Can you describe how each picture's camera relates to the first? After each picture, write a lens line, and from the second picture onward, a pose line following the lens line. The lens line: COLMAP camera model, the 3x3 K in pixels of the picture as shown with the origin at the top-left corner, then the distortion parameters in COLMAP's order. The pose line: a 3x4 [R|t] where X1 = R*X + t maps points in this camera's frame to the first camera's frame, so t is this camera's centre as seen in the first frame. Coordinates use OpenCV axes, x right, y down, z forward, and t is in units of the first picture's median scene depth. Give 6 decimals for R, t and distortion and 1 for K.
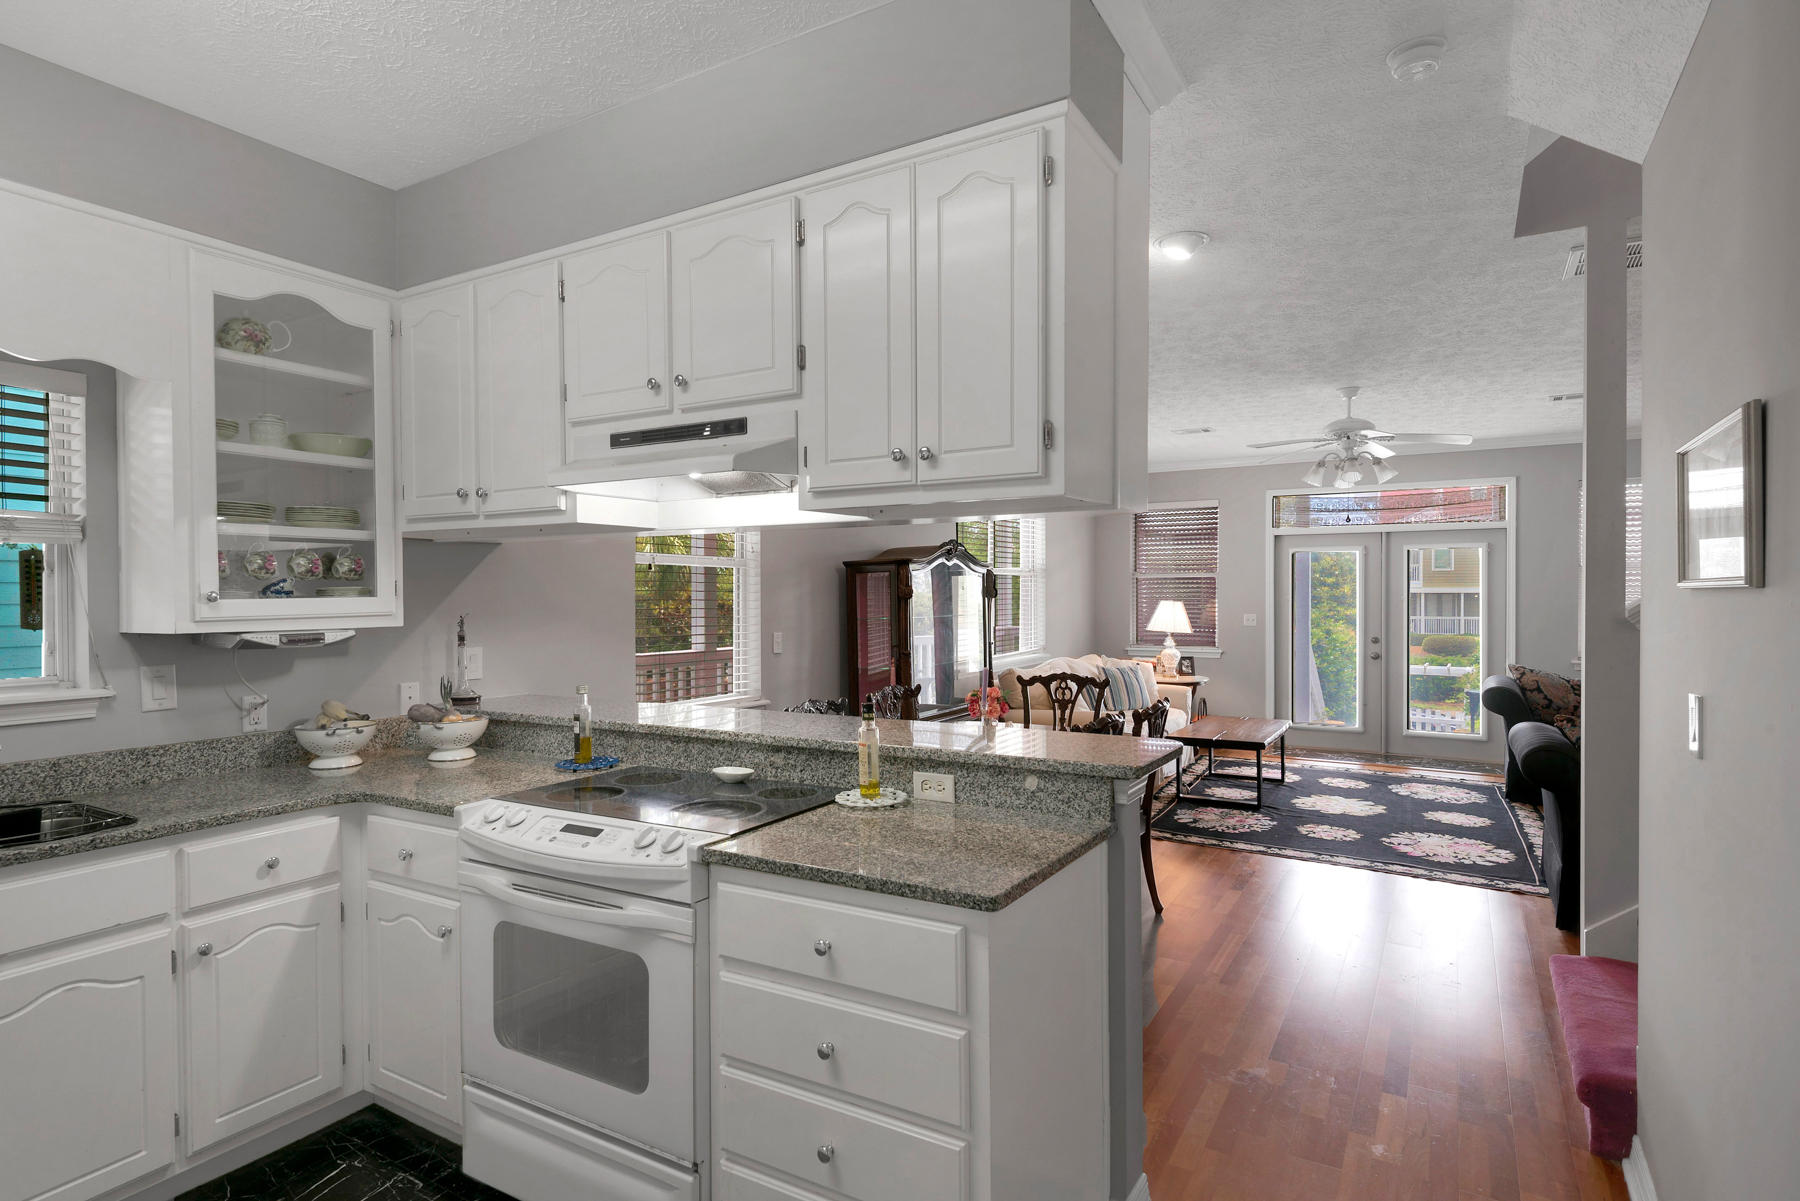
lens RADIAL K [[923.8, 0, 934.8], [0, 923.8, 595.7], [0, 0, 1]] dist [0.023724, -0.000134]
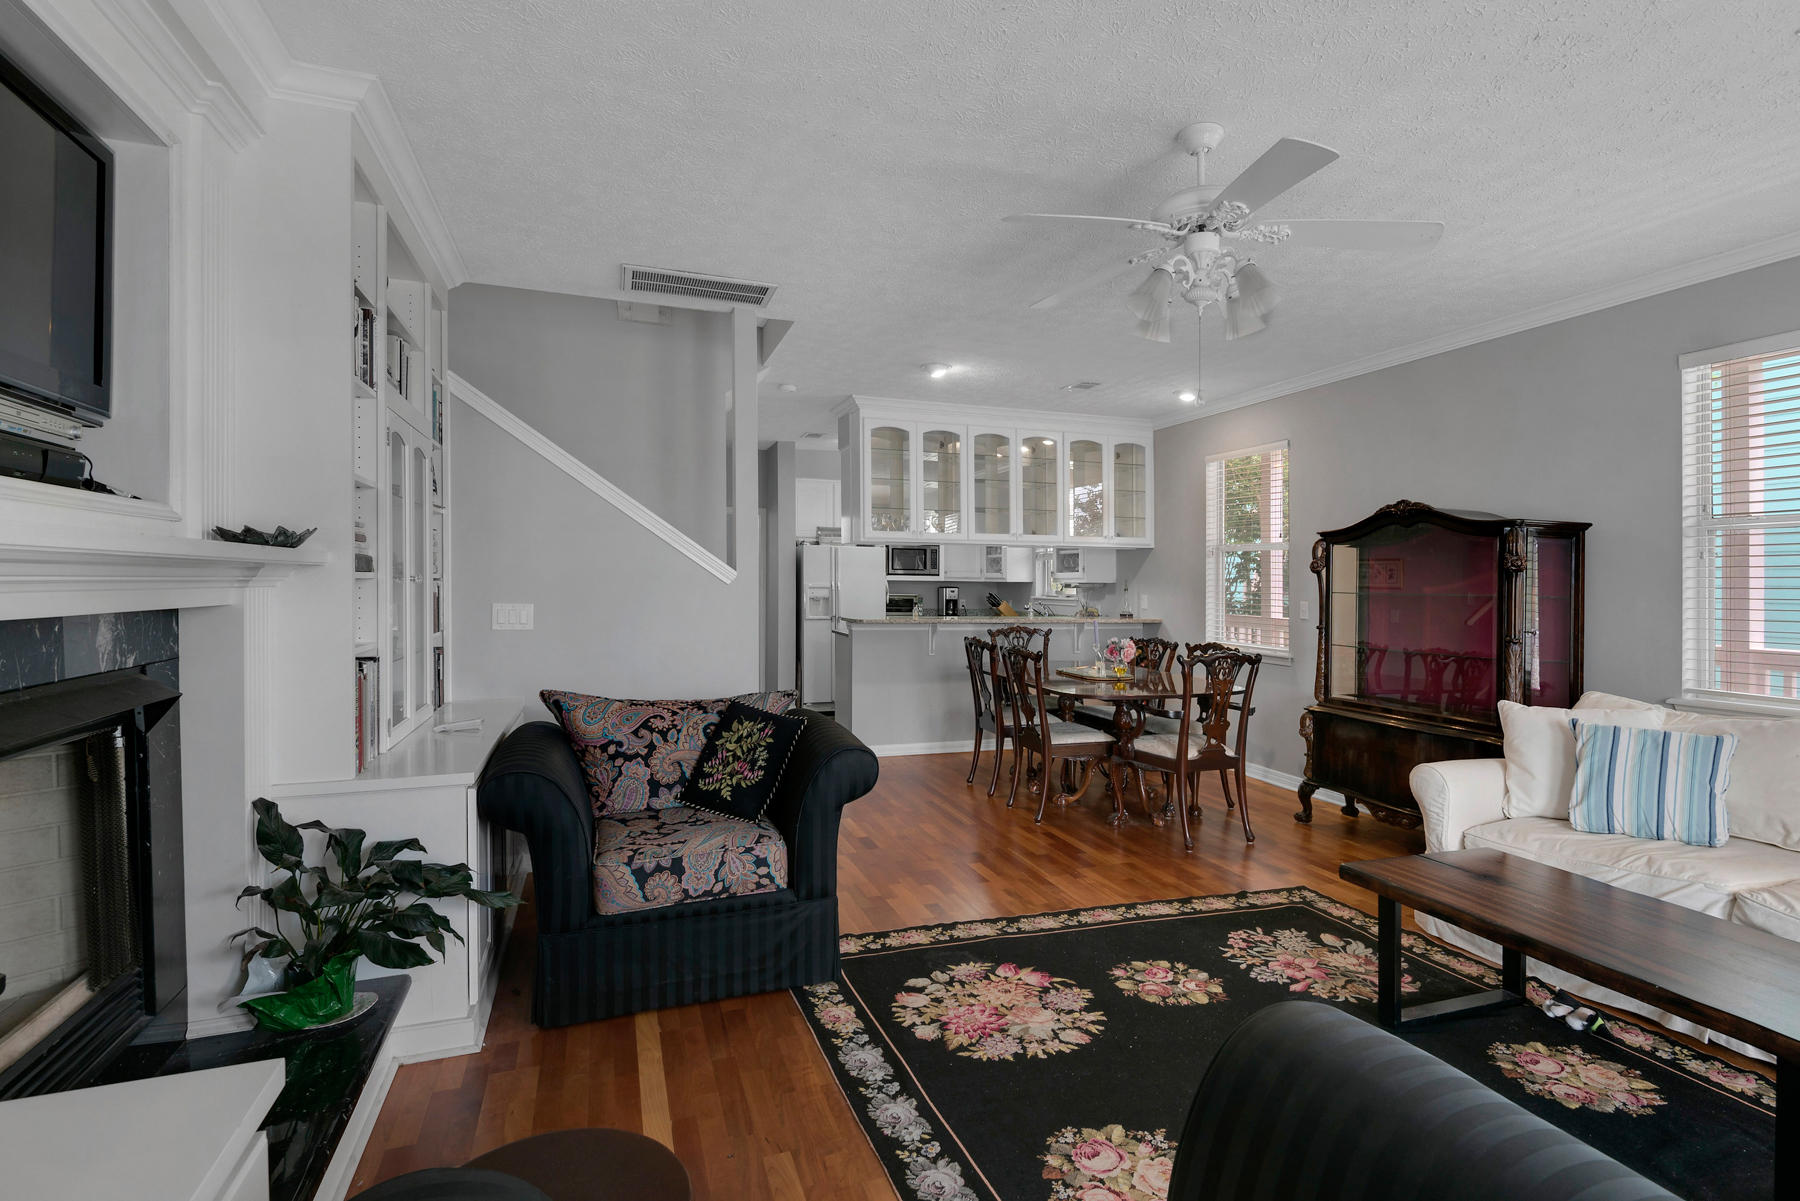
lens RADIAL K [[872.7, 0, 923.7], [0, 872.7, 569.6], [0, 0, 1]] dist [0.024104, -0.022172]
pose [[-0.654330, -0.013301, -0.756092, 0.840647], [-0.009688, 0.999911, -0.009206, 0.010904], [0.756147, 0.001302, -0.654400, 1.125388]]
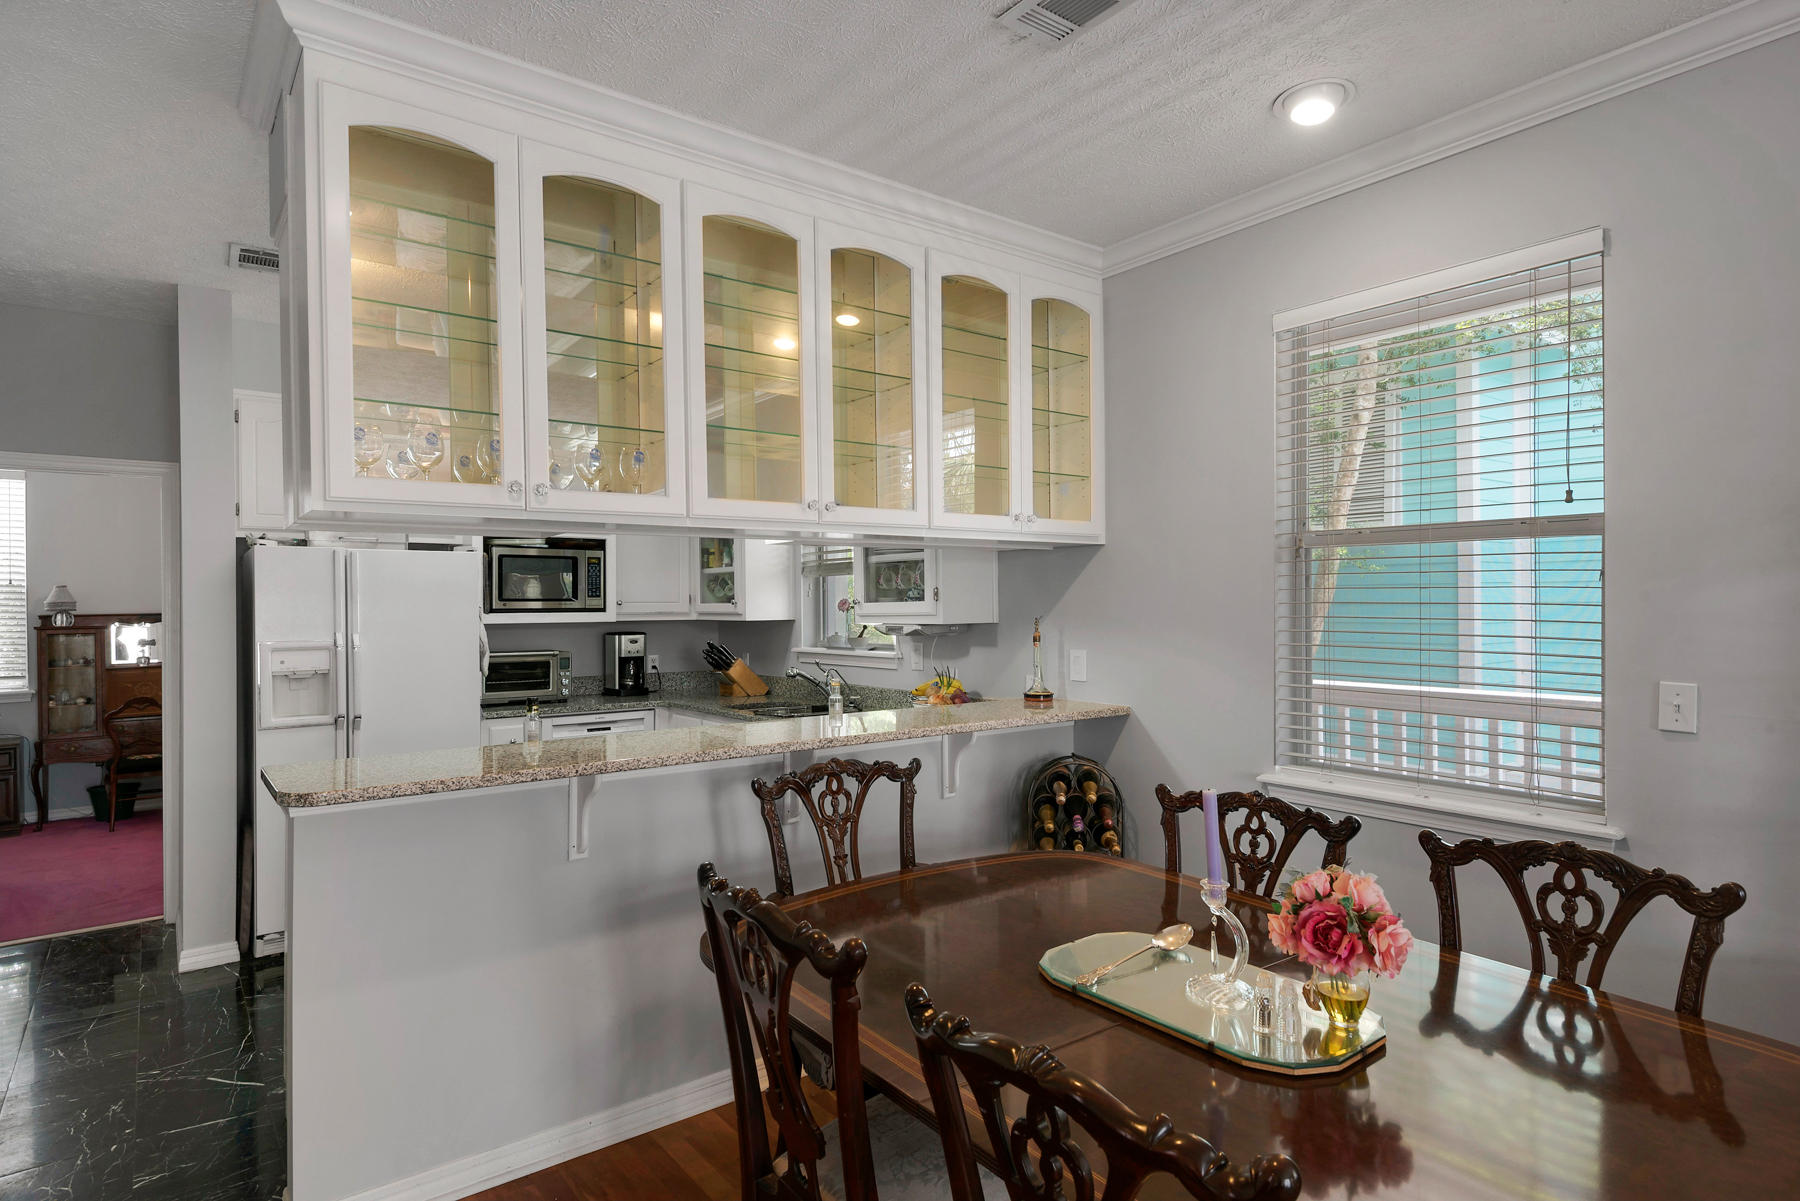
lens RADIAL K [[955.4, 0, 877.1], [0, 955.4, 605.3], [0, 0, 1]] dist [0.032752, -0.000237]
pose [[-0.415763, 0.008004, -0.909438, 0.302061], [0.010702, 0.999935, 0.003908, 0.000820], [0.909410, -0.008107, -0.415822, 0.687523]]
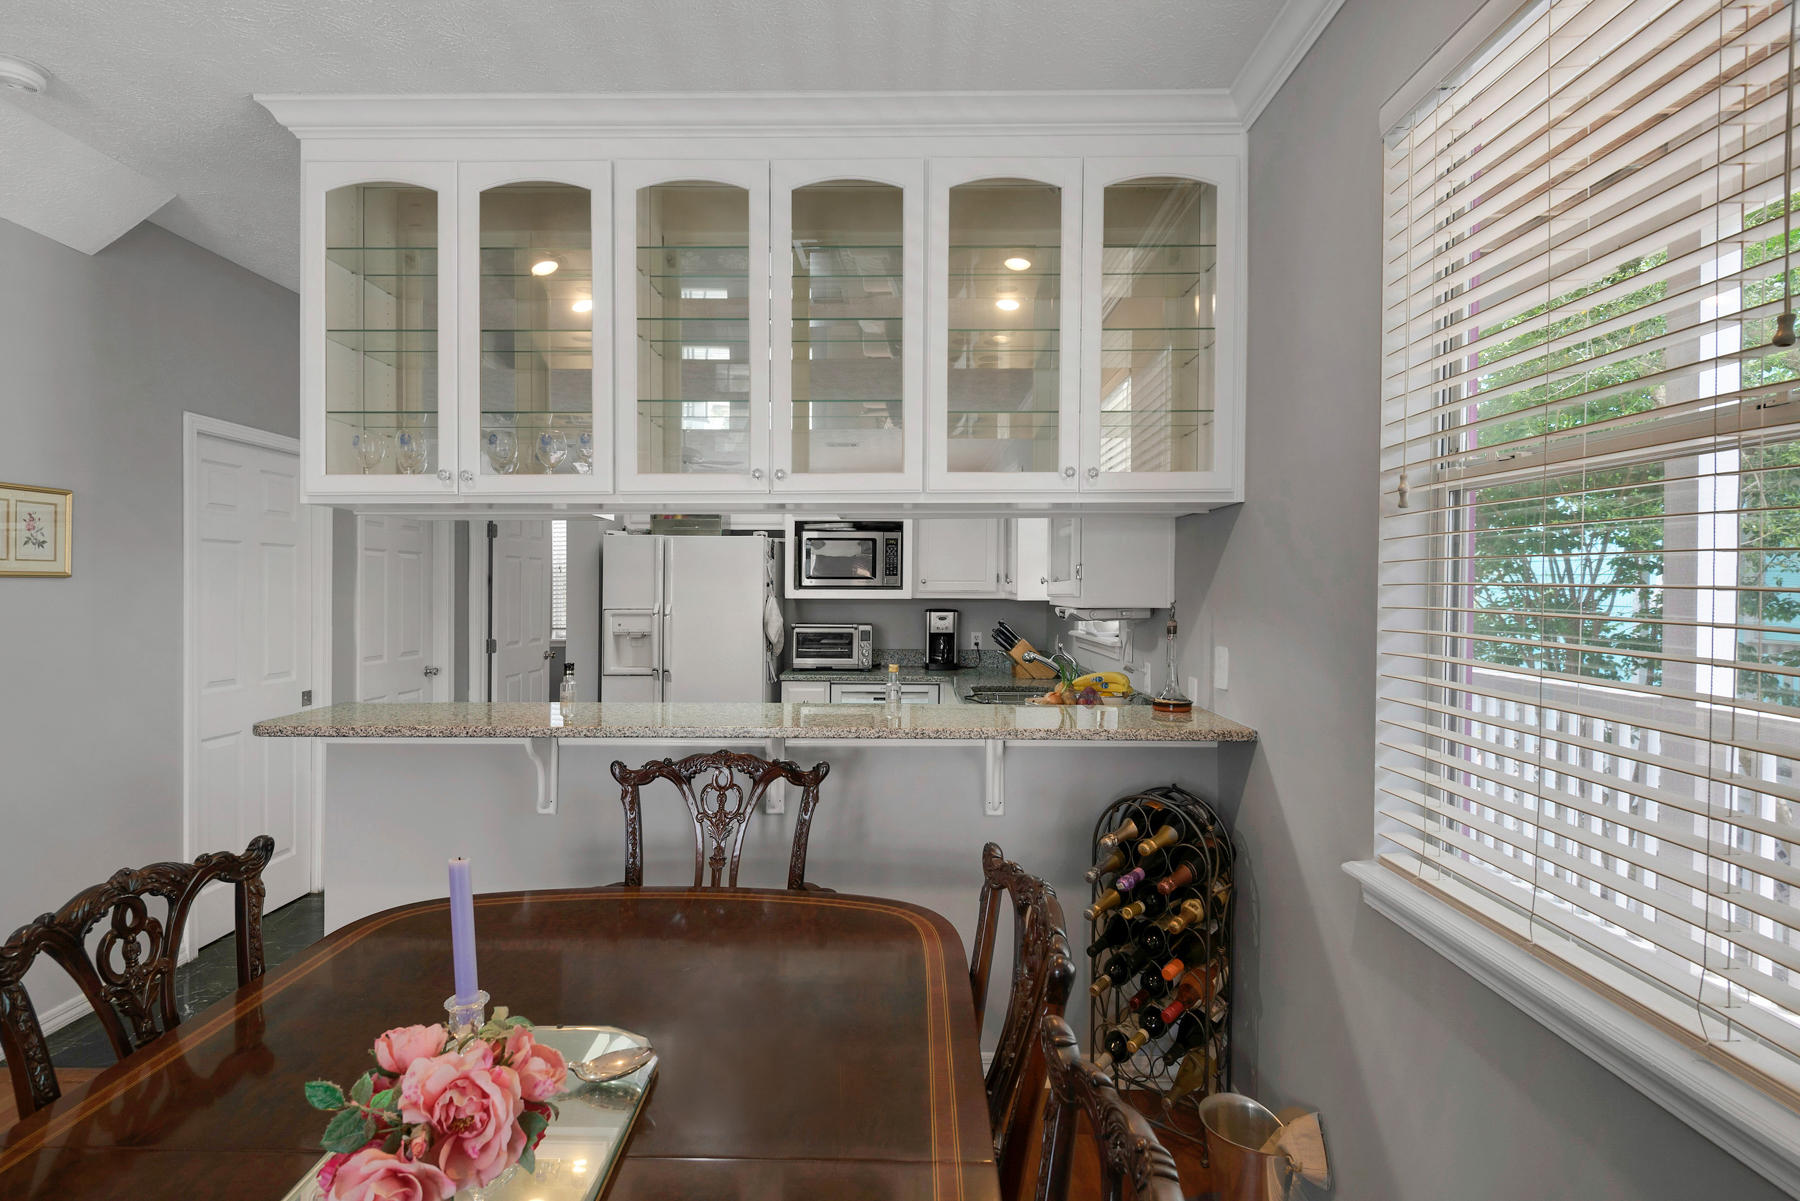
lens RADIAL K [[883.3, 0, 886.6], [0, 883.3, 599.7], [0, 0, 1]] dist [0.020118, -0.000348]
pose [[-0.878320, 0.010270, -0.477962, 0.035792], [0.002681, 0.999859, 0.016558, 0.003369], [0.478065, 0.013261, -0.878224, 0.841659]]
